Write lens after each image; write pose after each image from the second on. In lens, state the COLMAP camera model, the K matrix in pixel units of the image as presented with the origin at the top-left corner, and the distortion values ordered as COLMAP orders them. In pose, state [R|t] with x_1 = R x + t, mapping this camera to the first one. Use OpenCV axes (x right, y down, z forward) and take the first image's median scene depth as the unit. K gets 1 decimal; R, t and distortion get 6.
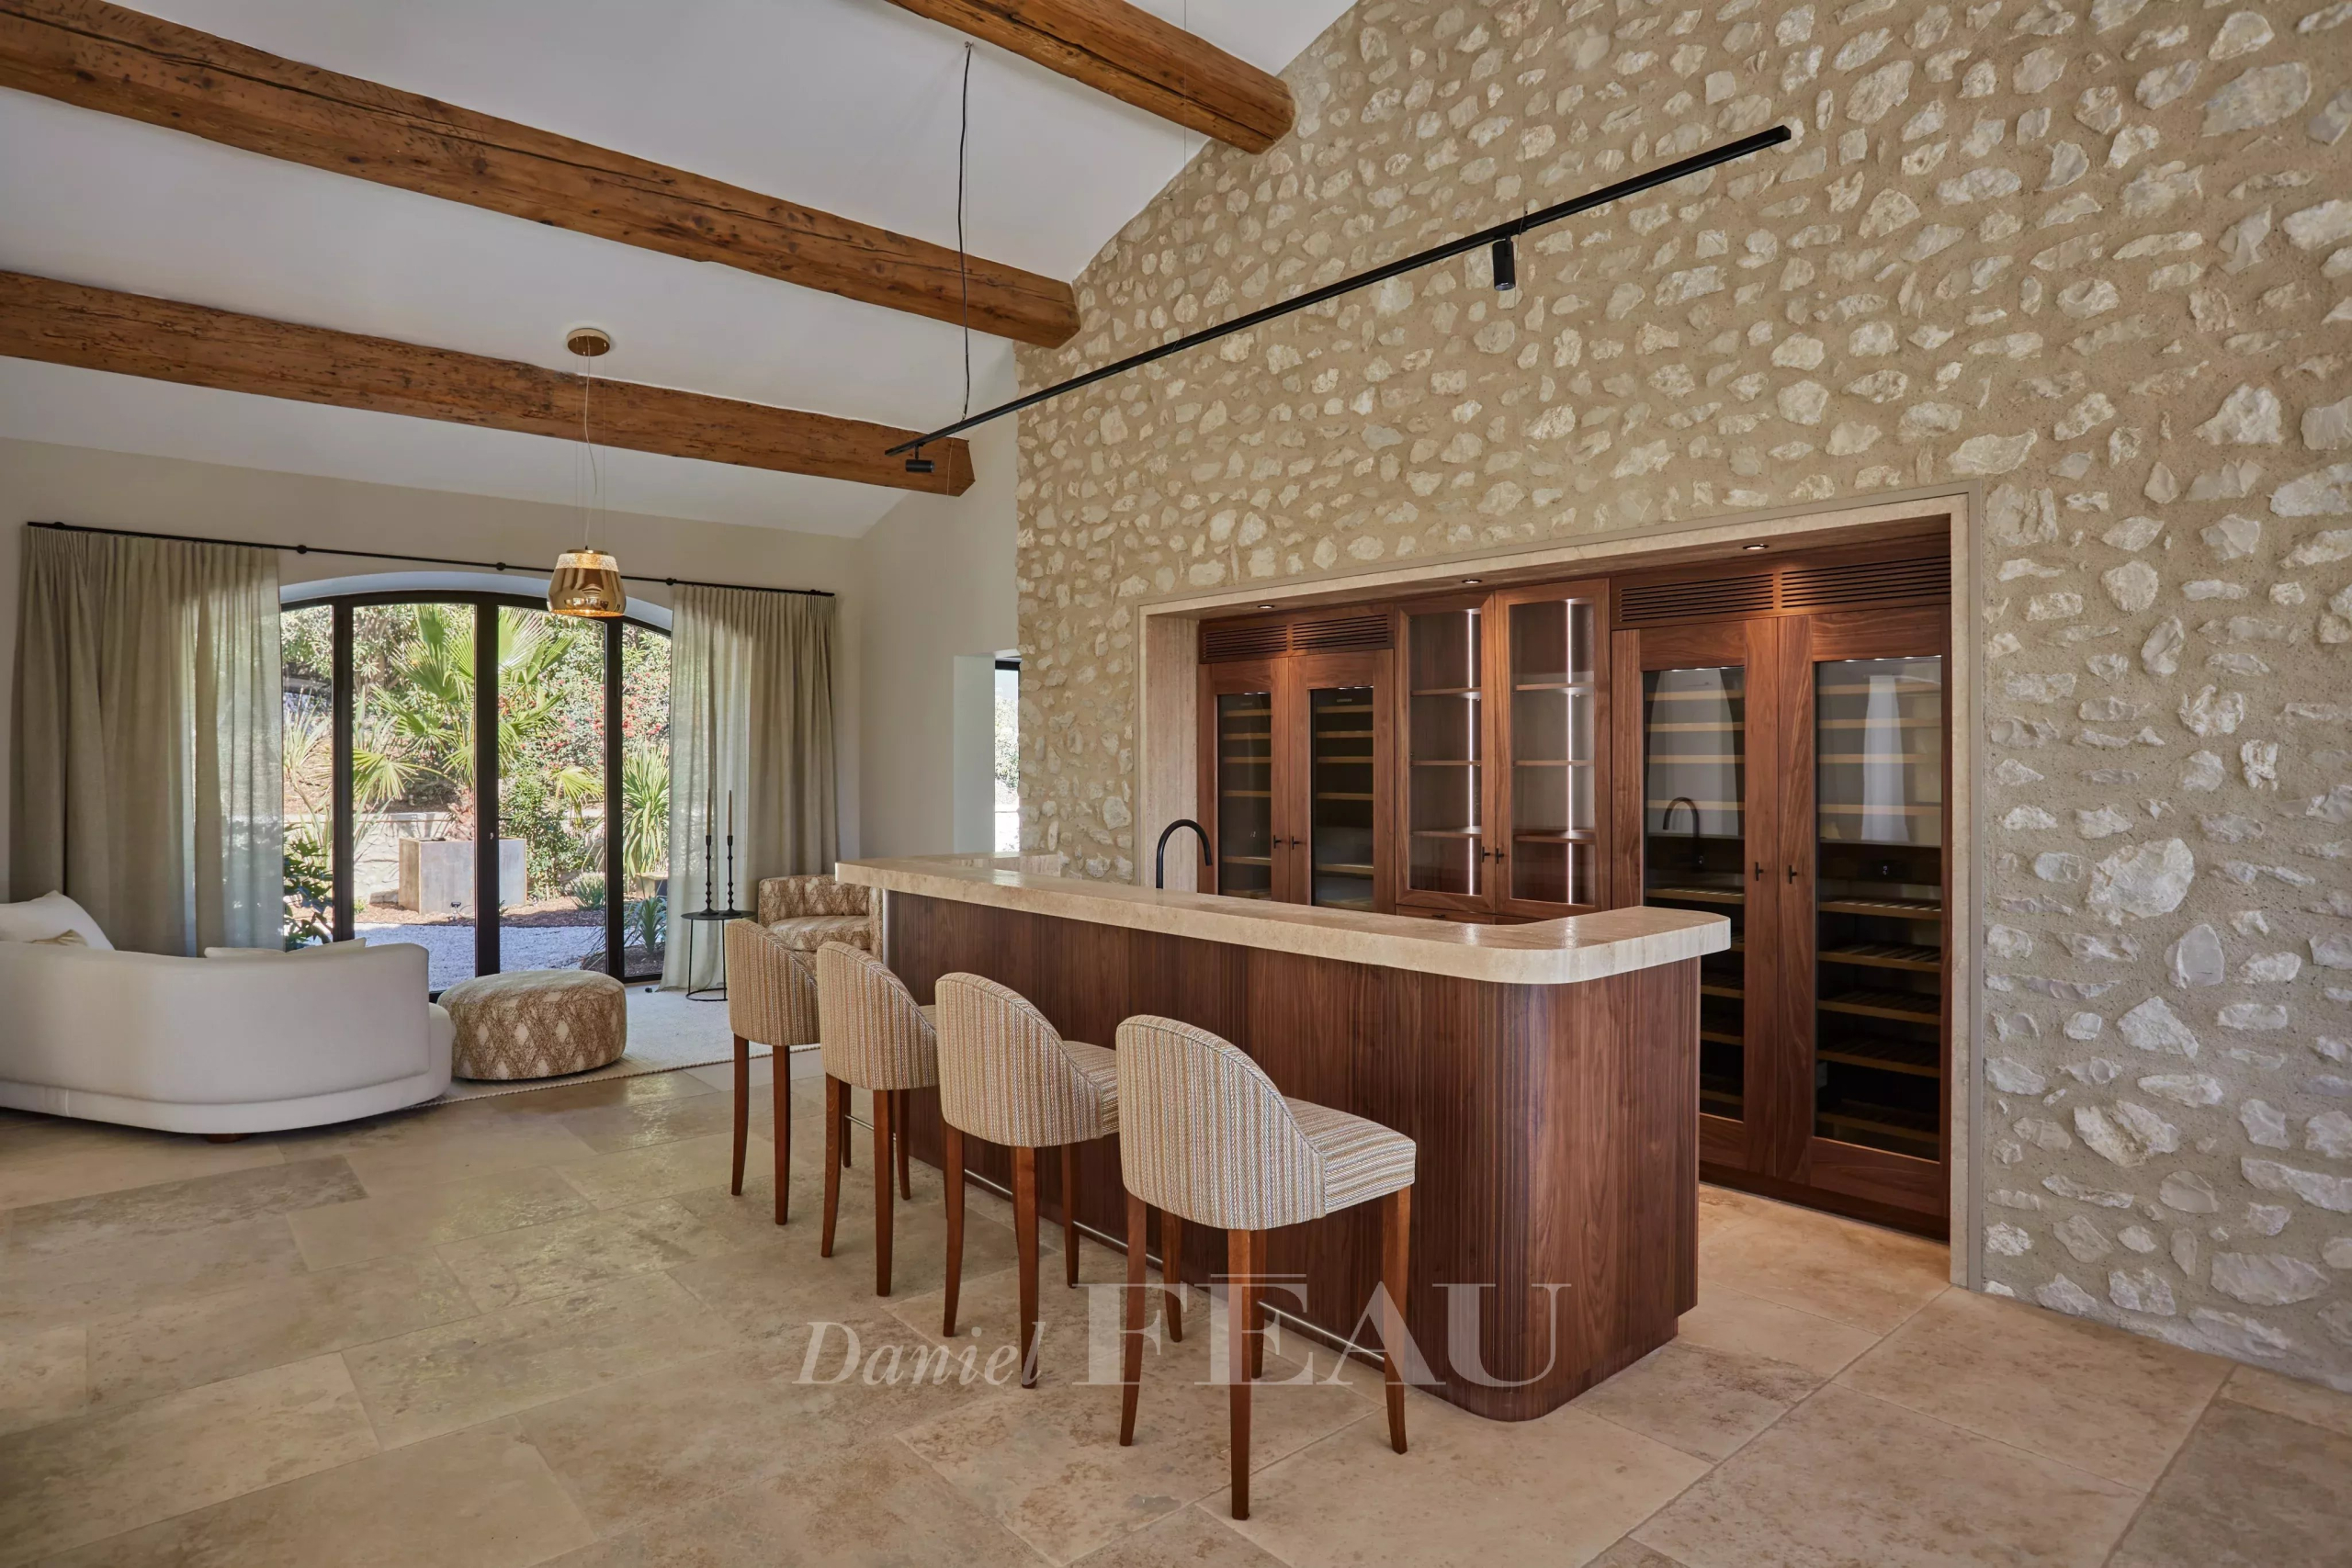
lens RADIAL K [[1300.4, 0, 1167.8], [0, 1300.4, 763.0], [0, 0, 1]] dist [-0.070824, 0.045107]
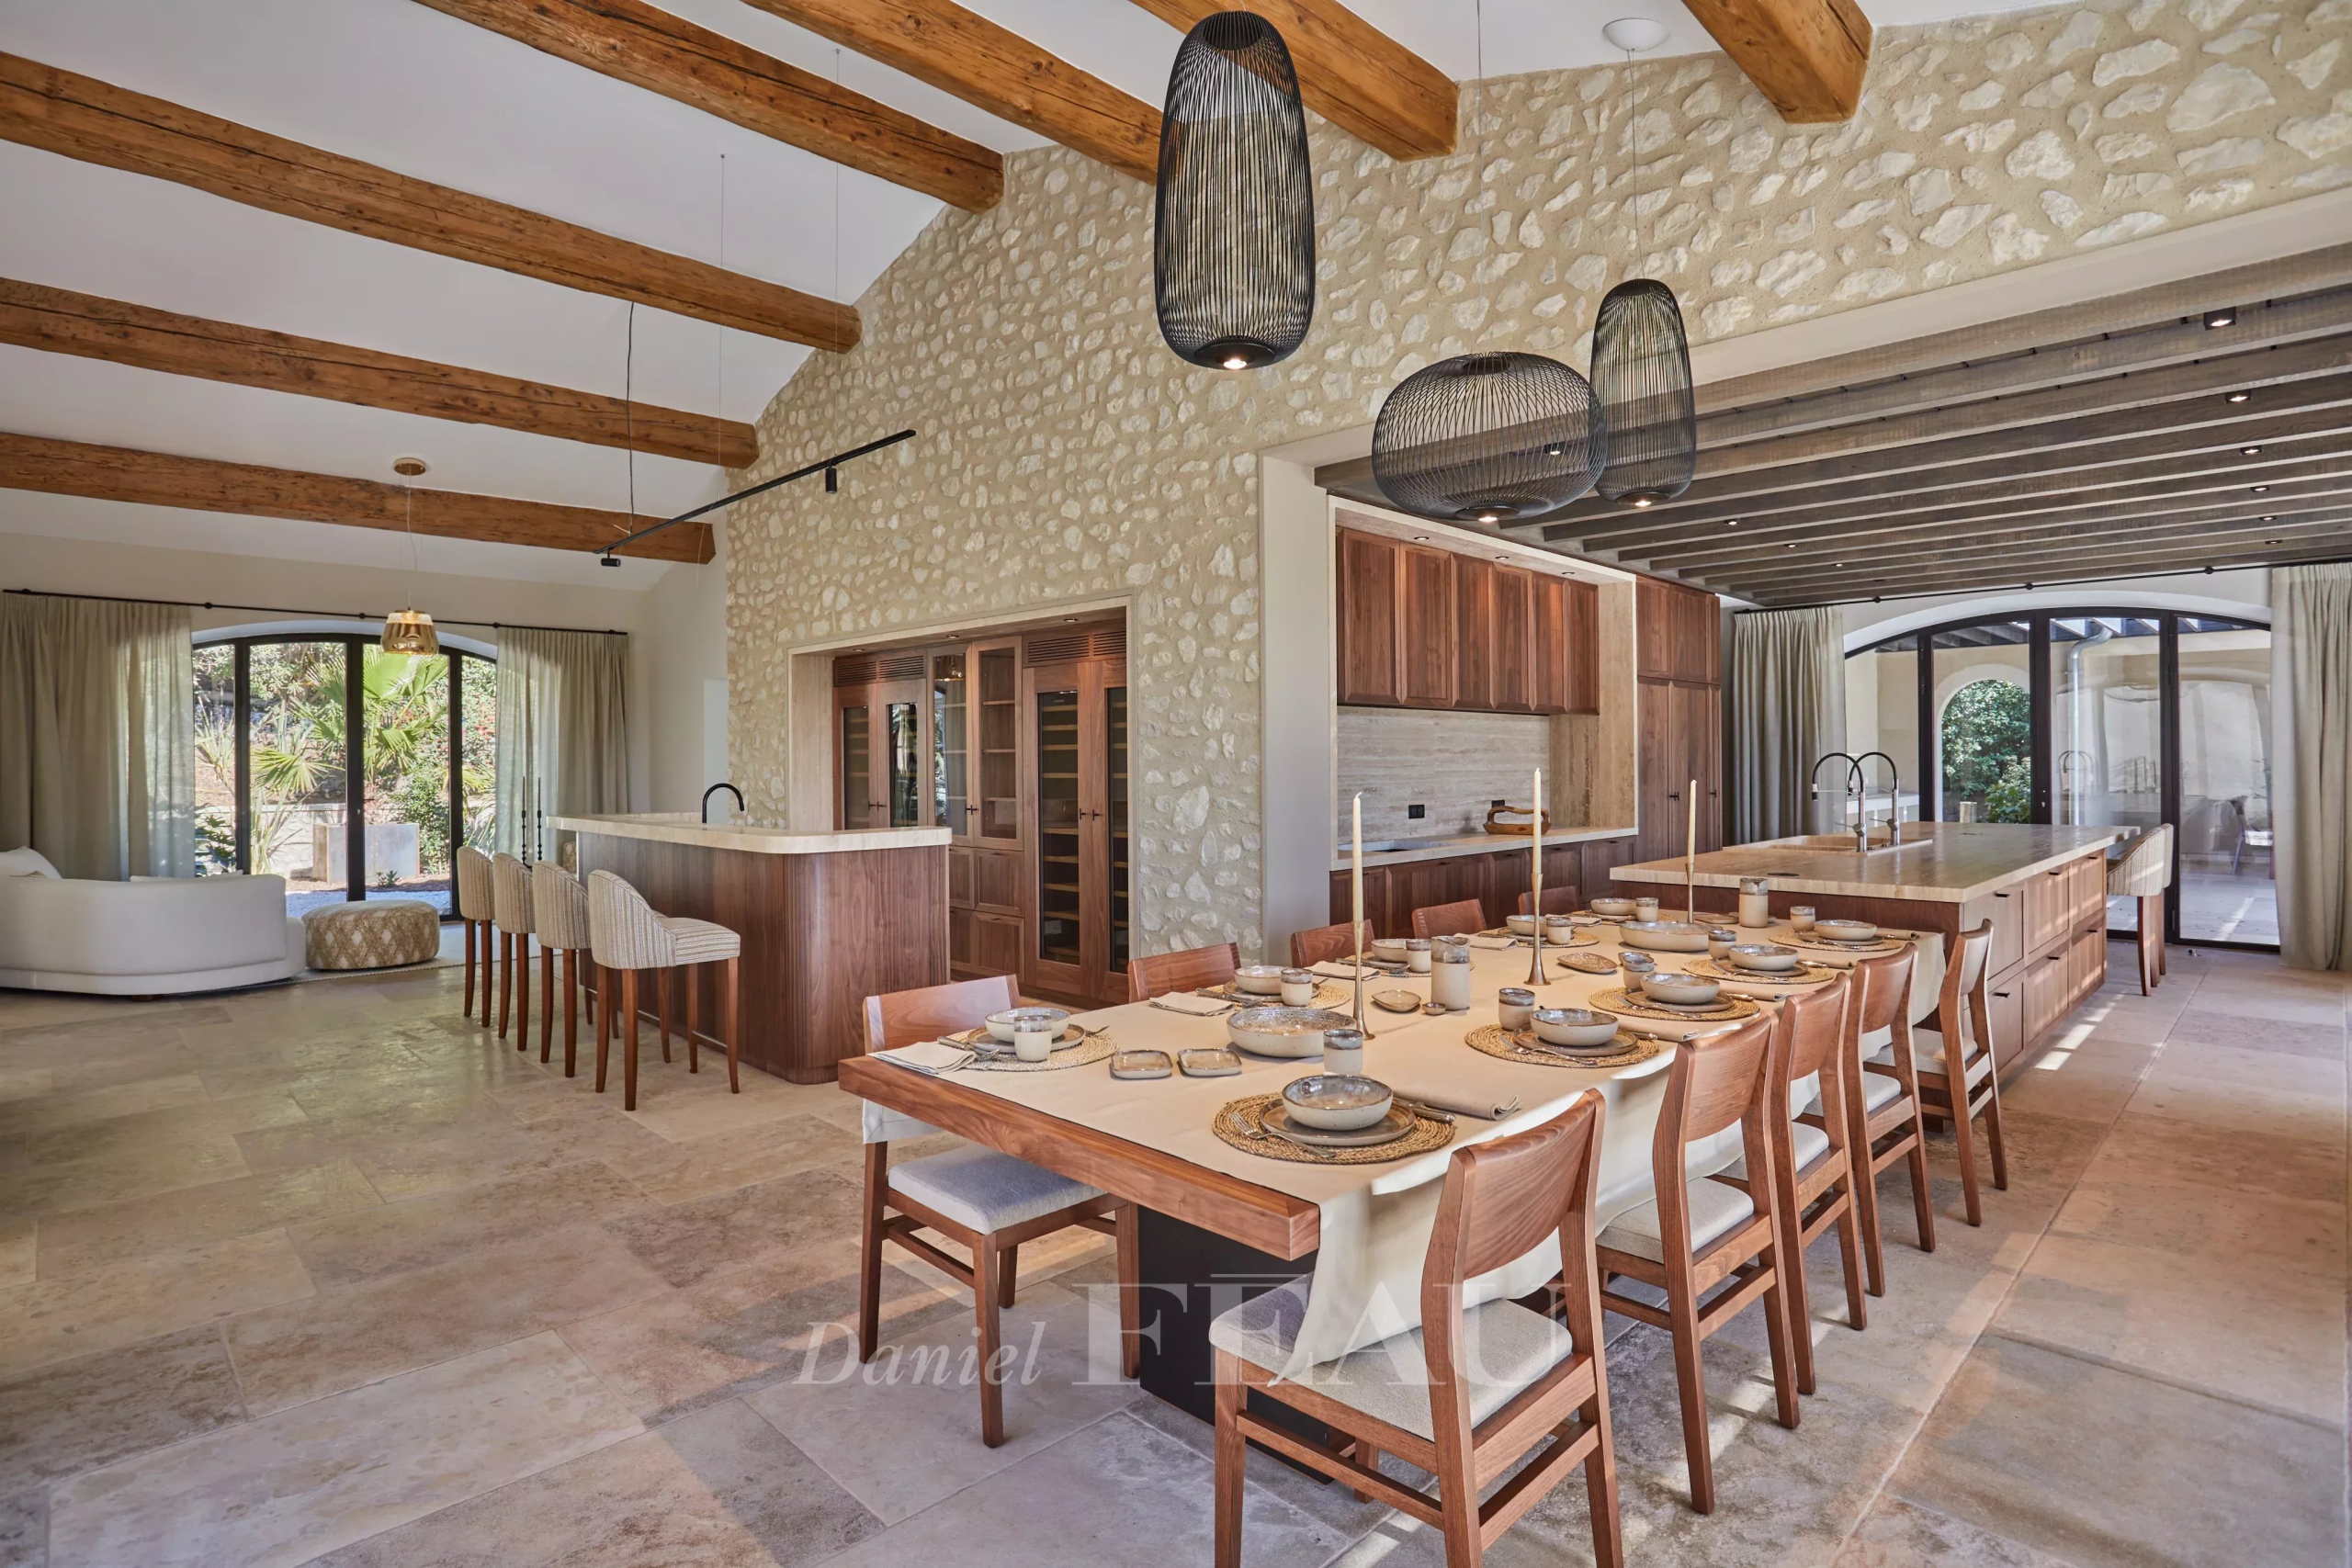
lens RADIAL K [[1202.5, 0, 1182.6], [0, 1202.5, 765.8], [0, 0, 1]] dist [-0.079476, 0.038186]
pose [[0.997417, -0.004575, 0.071678, 0.423026], [0.004660, 0.999989, -0.001008, 0.021209], [-0.071673, 0.001340, 0.997427, -0.499610]]
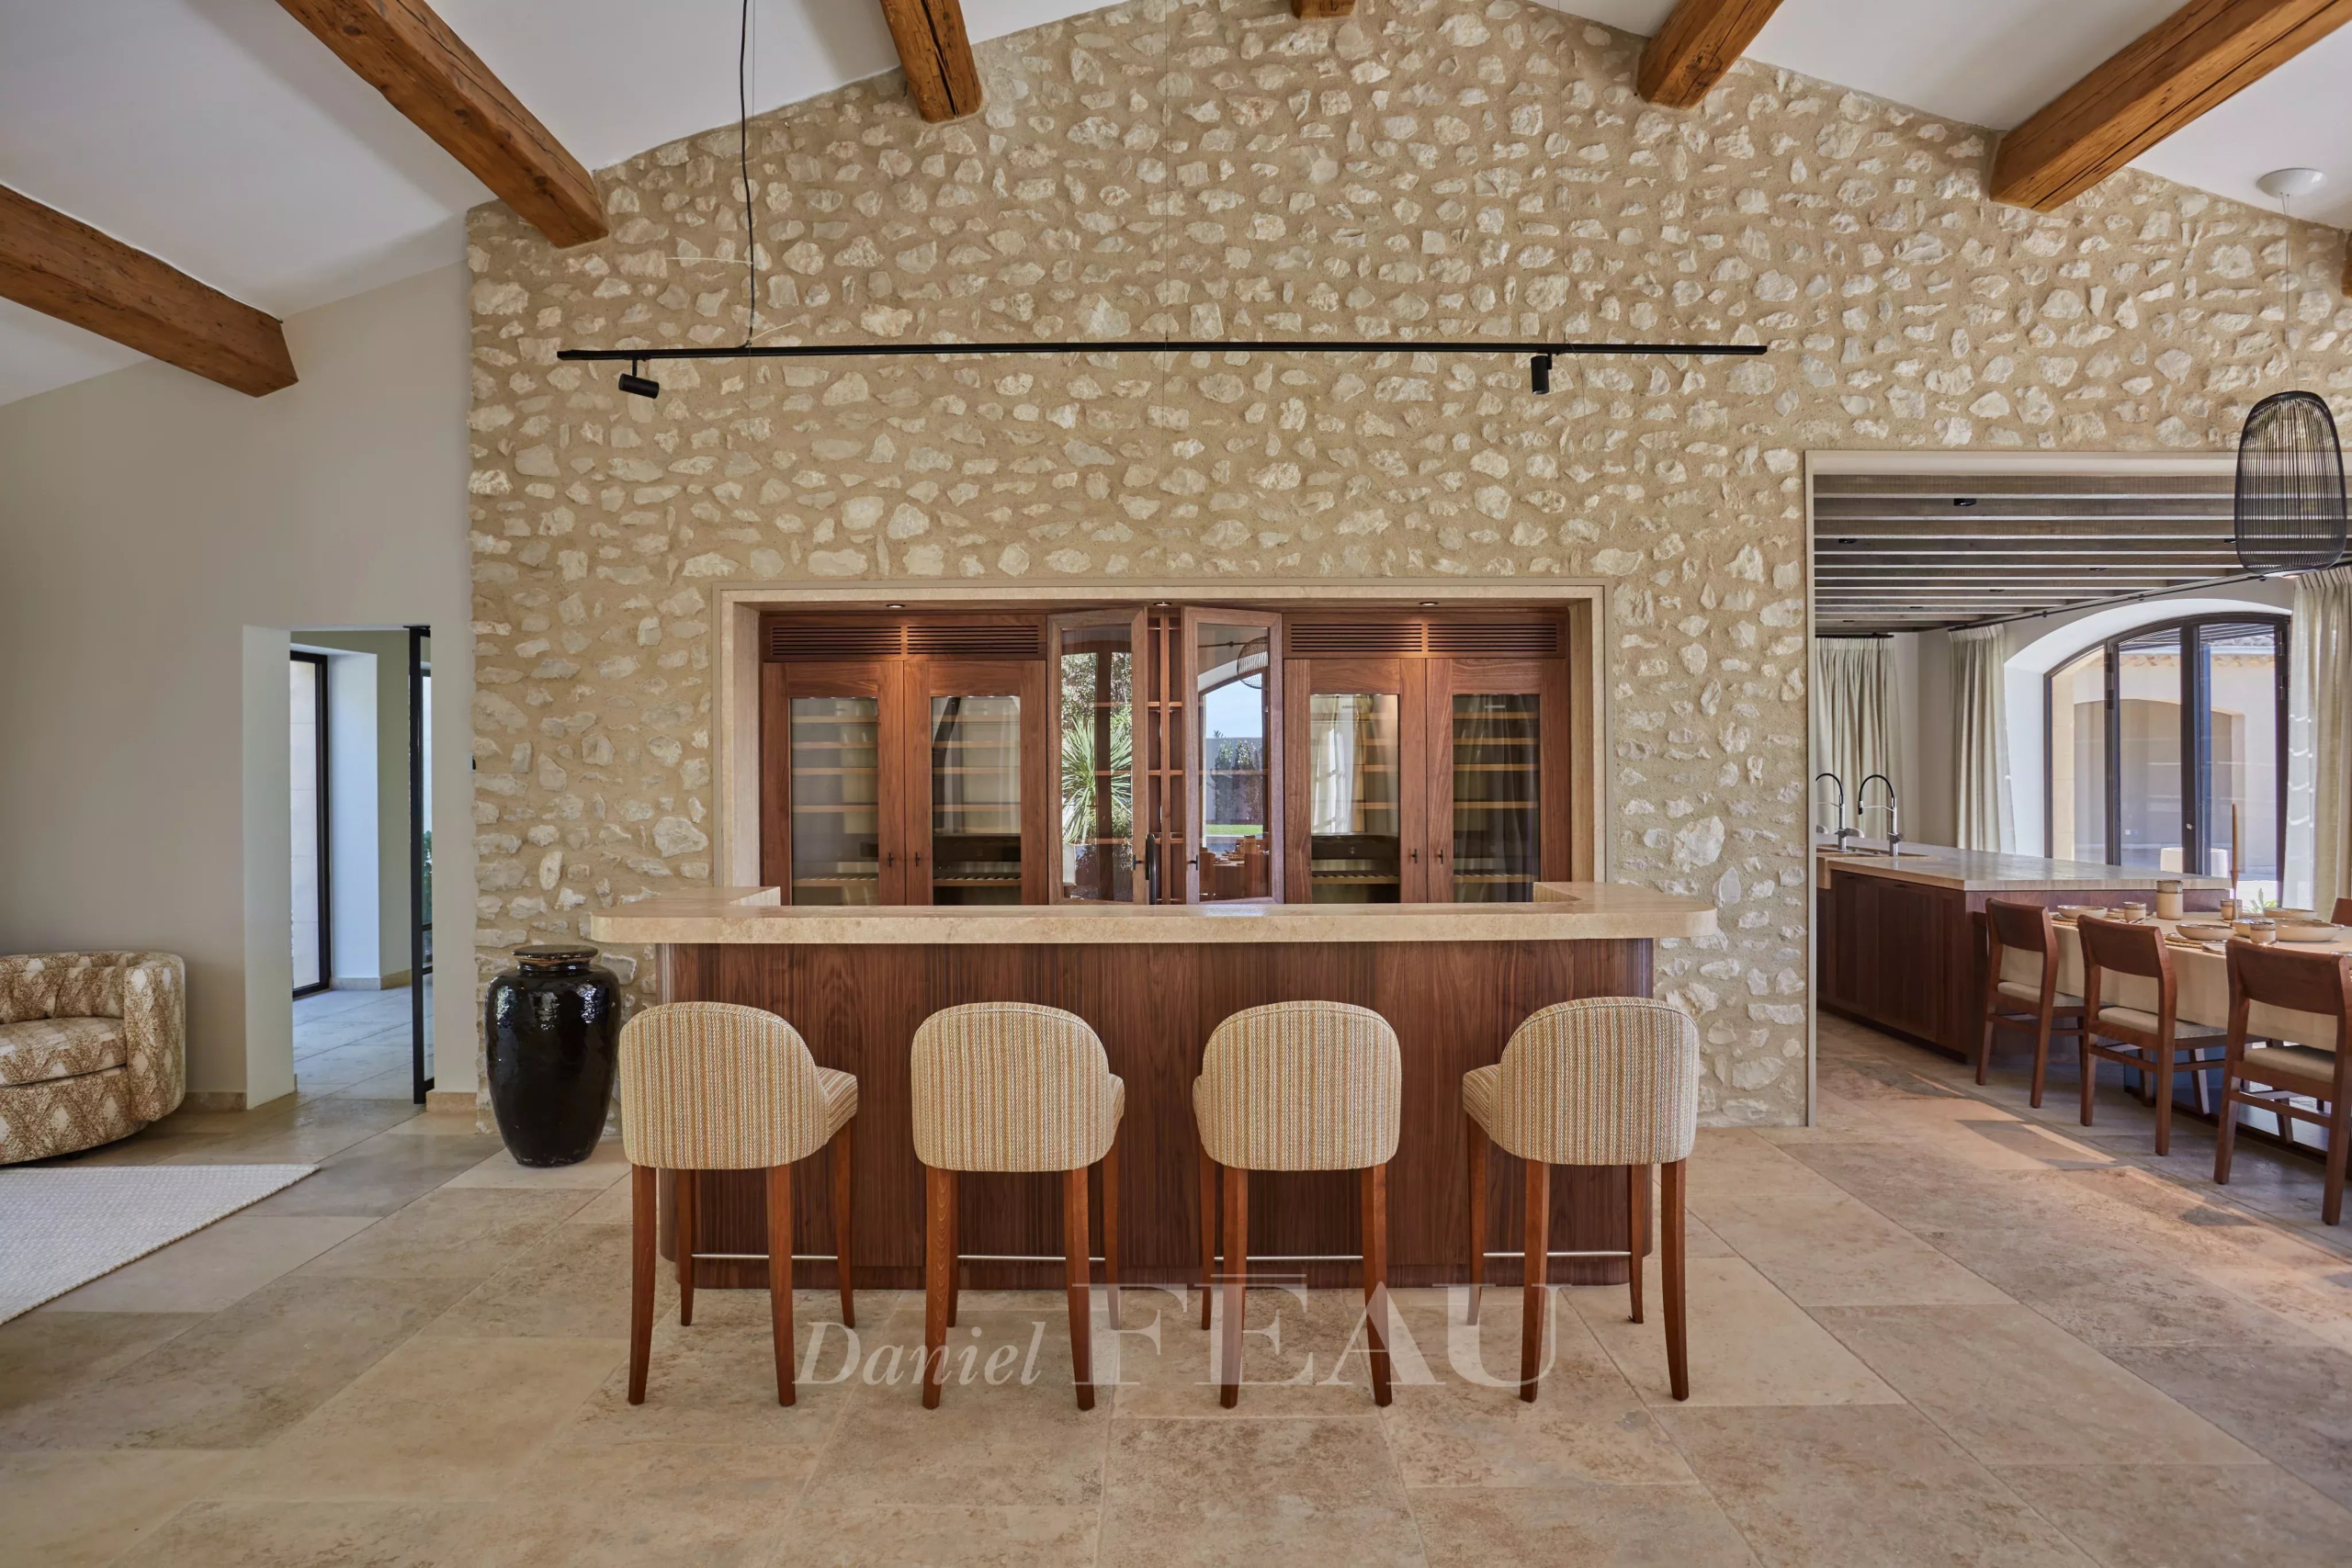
lens RADIAL K [[1300.4, 0, 1167.8], [0, 1300.4, 763.0], [0, 0, 1]] dist [-0.070824, 0.045107]
pose [[0.651495, -0.003546, 0.758644, -0.602425], [0.006291, 0.999980, -0.000729, -0.007801], [-0.758626, 0.005248, 0.651505, 0.303152]]
